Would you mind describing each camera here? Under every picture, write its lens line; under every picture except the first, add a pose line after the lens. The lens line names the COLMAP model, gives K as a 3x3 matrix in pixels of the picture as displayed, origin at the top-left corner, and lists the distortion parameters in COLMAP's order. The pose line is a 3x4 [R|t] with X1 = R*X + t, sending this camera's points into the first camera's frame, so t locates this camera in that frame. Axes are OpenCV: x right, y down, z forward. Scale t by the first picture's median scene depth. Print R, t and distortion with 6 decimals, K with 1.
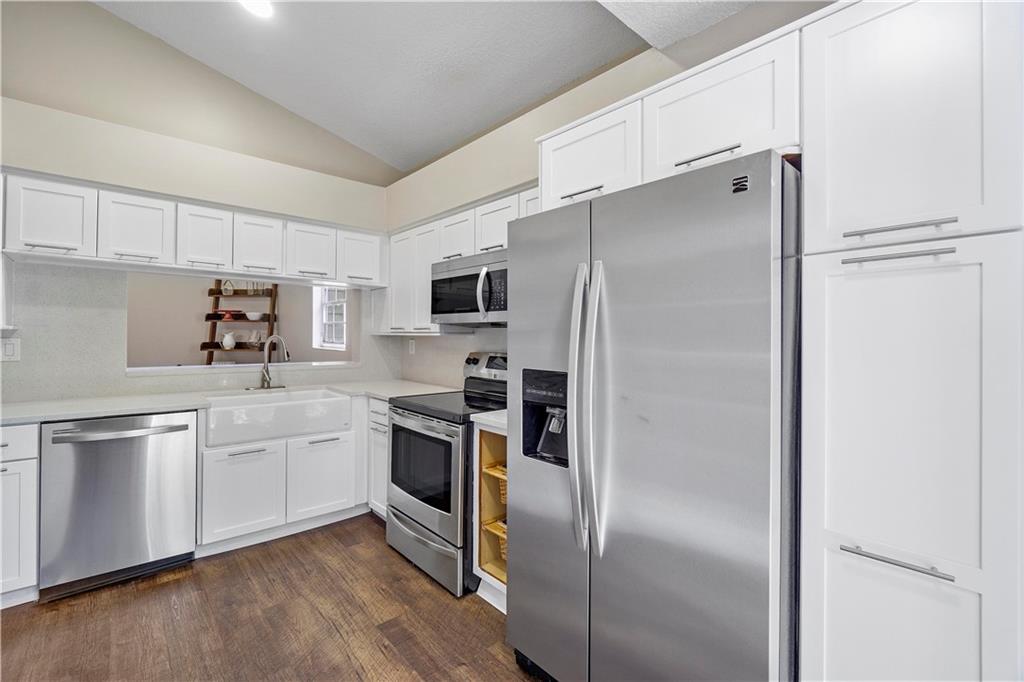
lens RADIAL K [[440.3, 0, 512.0], [0, 440.3, 341.0], [0, 0, 1]] dist [-0.001396, -0.000347]
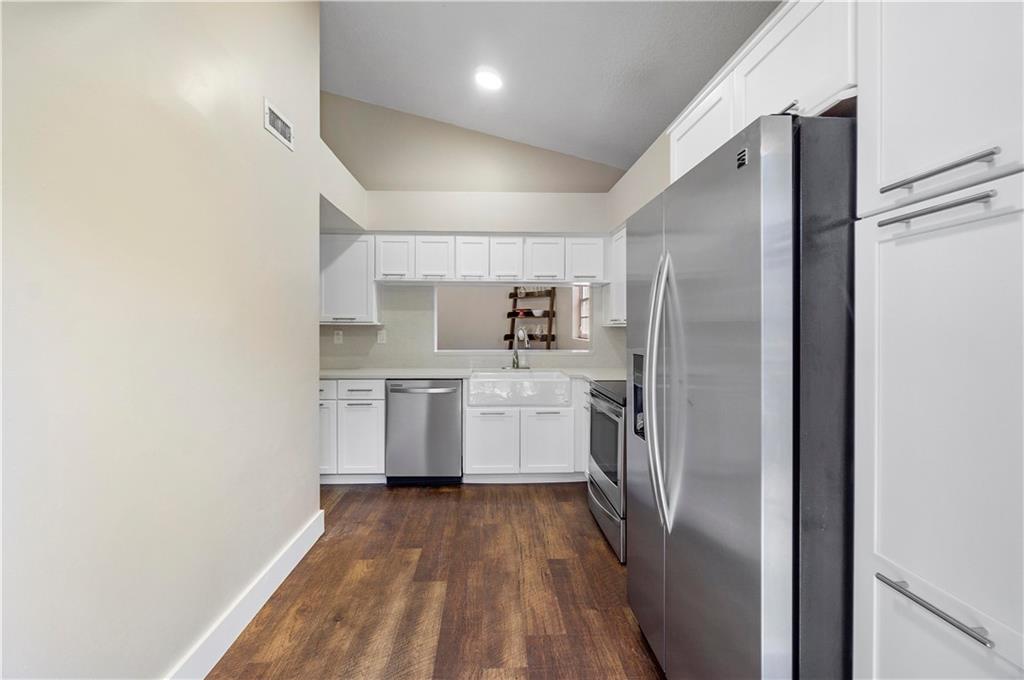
lens RADIAL K [[440.3, 0, 512.0], [0, 440.3, 340.0], [0, 0, 1]] dist [-0.001396, -0.000347]
pose [[0.783064, 0.008494, -0.621883, 0.293947], [-0.001374, 0.999928, 0.011926, 0.010444], [0.621939, -0.008484, 0.783020, -0.024036]]
